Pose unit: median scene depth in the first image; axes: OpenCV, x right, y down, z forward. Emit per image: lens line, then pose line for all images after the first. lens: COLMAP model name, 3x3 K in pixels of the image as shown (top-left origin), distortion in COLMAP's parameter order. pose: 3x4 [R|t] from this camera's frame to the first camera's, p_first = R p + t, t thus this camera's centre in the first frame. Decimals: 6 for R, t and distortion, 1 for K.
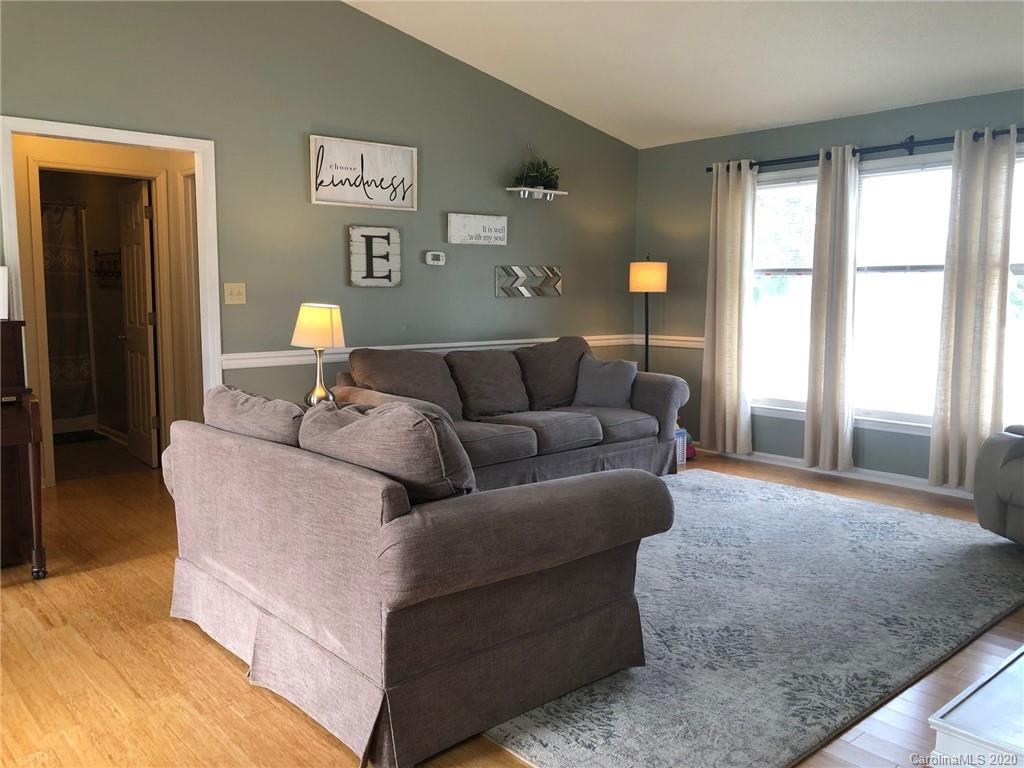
lens RADIAL K [[857.0, 0, 511.2], [0, 857.0, 377.1], [0, 0, 1]] dist [0.046134, -0.011611]
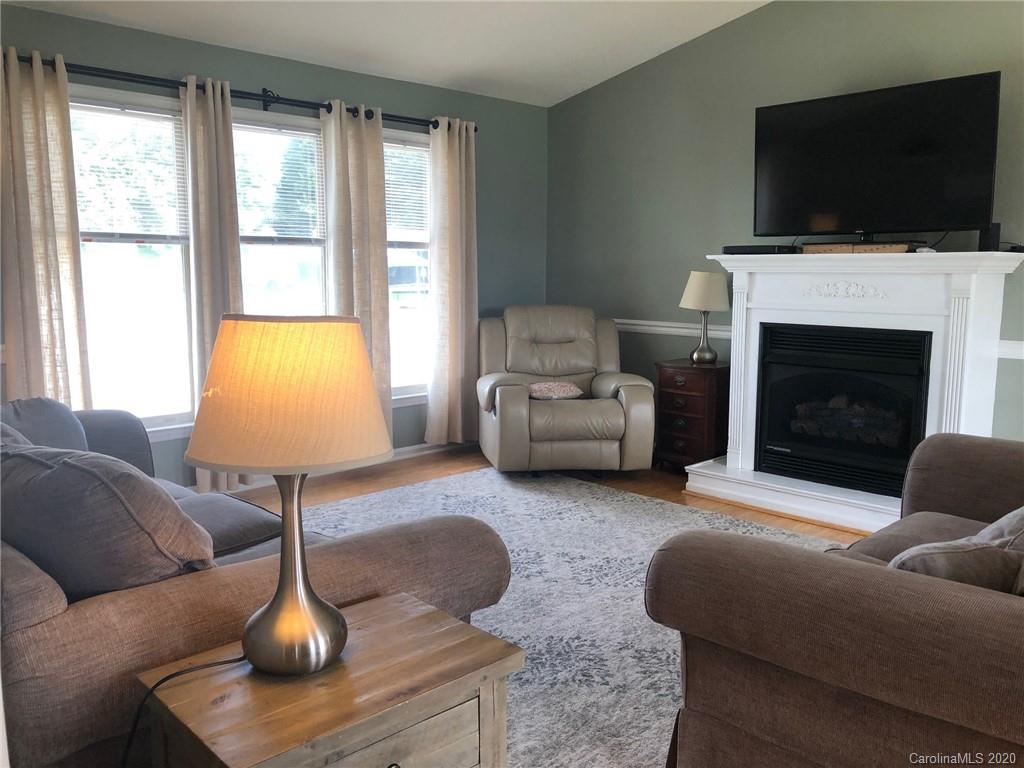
lens RADIAL K [[857.0, 0, 512.3], [0, 857.0, 387.7], [0, 0, 1]] dist [0.046134, -0.011611]
pose [[-0.070655, -0.150492, 0.986083, -0.406454], [0.094704, 0.983076, 0.156819, -0.082105], [-0.992995, 0.104466, -0.055207, 0.726872]]
